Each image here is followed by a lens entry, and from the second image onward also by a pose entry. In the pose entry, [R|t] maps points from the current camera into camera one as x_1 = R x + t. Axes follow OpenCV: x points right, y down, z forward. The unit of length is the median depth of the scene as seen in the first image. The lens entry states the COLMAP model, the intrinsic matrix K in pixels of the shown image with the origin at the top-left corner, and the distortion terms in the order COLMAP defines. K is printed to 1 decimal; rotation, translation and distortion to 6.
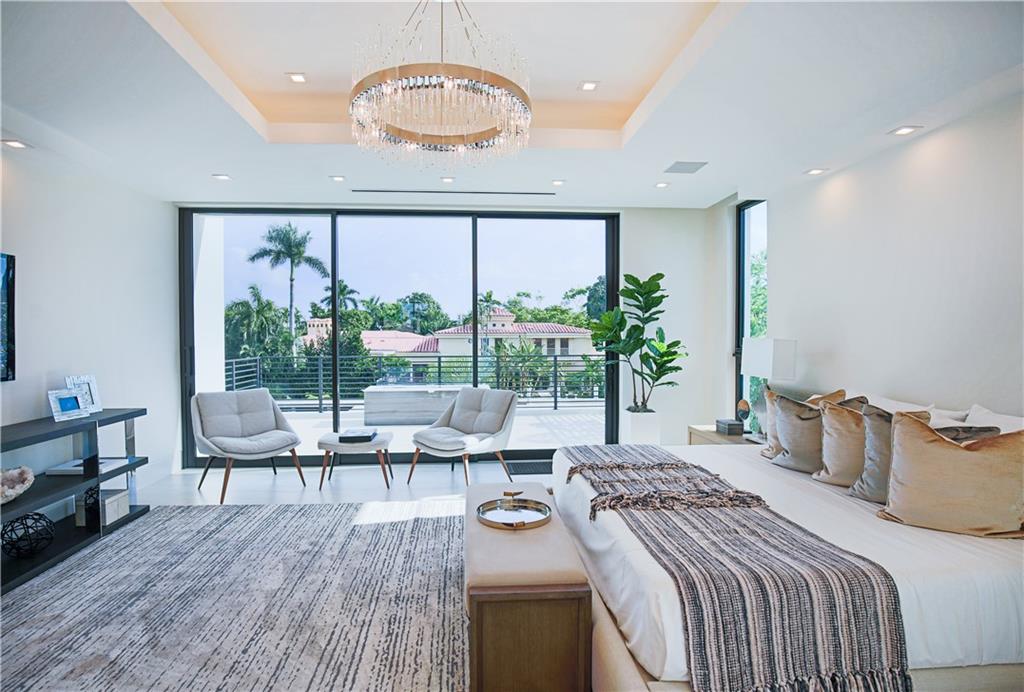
lens RADIAL K [[520.0, 0, 512.0], [0, 520.0, 346.0], [0, 0, 1]] dist [-0.014697, -0.000443]
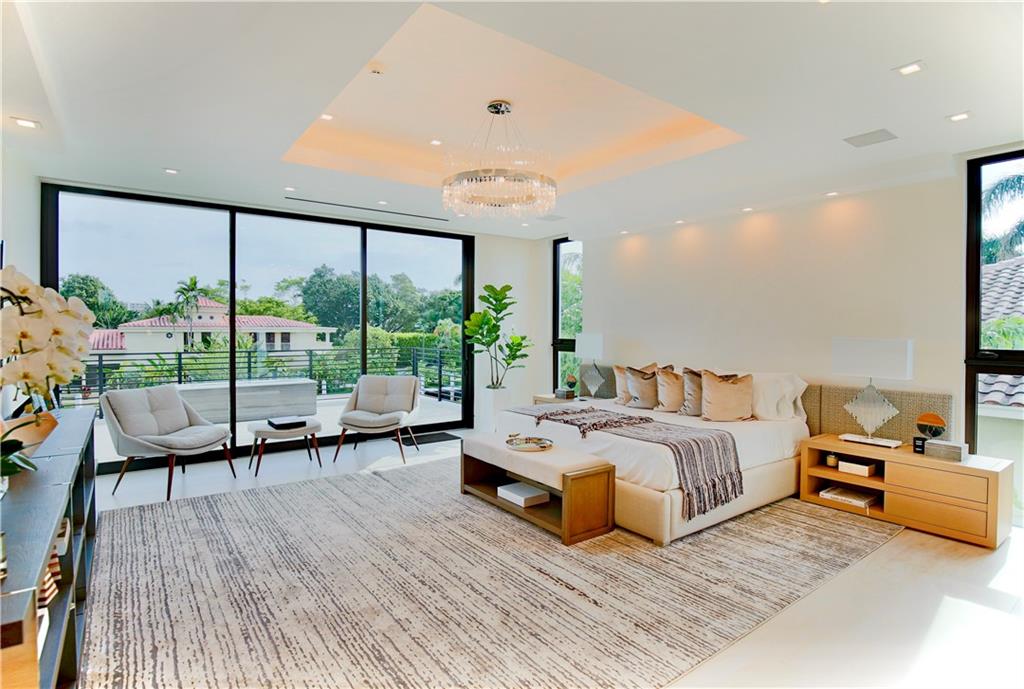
lens RADIAL K [[520.0, 0, 512.0], [0, 520.0, 344.5], [0, 0, 1]] dist [-0.014697, -0.000443]
pose [[0.846529, -0.011178, 0.532225, -0.435298], [0.006615, 0.999923, 0.010480, -0.000132], [-0.532301, -0.005351, 0.846538, -0.153194]]
